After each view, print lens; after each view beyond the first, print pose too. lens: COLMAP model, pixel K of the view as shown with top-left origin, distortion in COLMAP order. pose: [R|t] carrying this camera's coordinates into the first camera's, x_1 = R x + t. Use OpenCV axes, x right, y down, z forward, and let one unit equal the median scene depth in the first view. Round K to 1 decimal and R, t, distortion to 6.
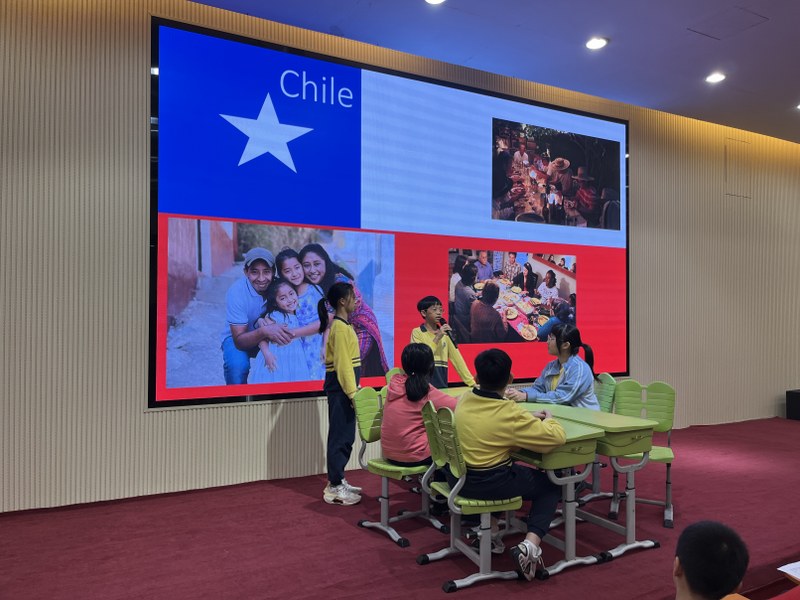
lens RADIAL K [[611.4, 0, 403.9], [0, 611.4, 296.5], [0, 0, 1]] dist [0.081953, -0.112675]
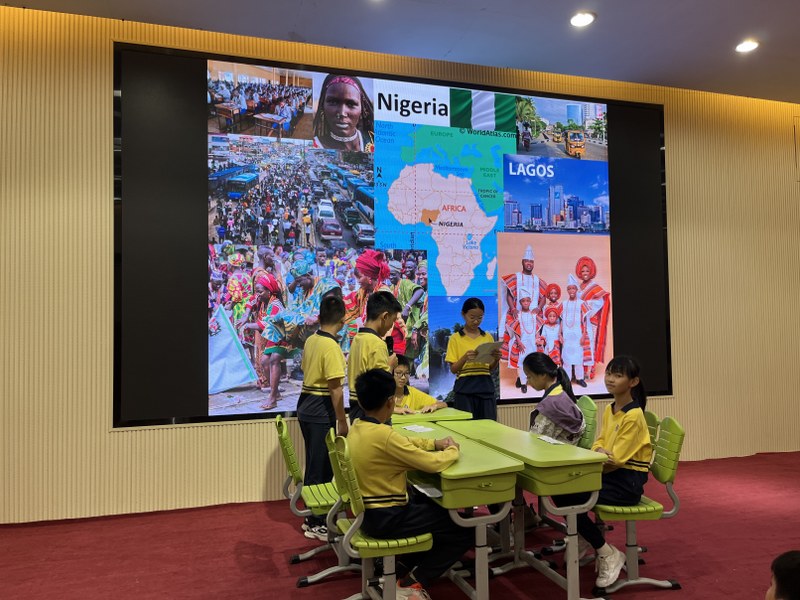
lens RADIAL K [[604.1, 0, 400.0], [0, 604.1, 300.0], [0, 0, 1]] dist [0.057368, -0.077787]
pose [[0.980560, -0.028313, -0.194168, 0.251215], [0.023963, 0.999407, -0.024715, 0.009552], [0.194753, 0.019582, 0.980657, 0.120880]]
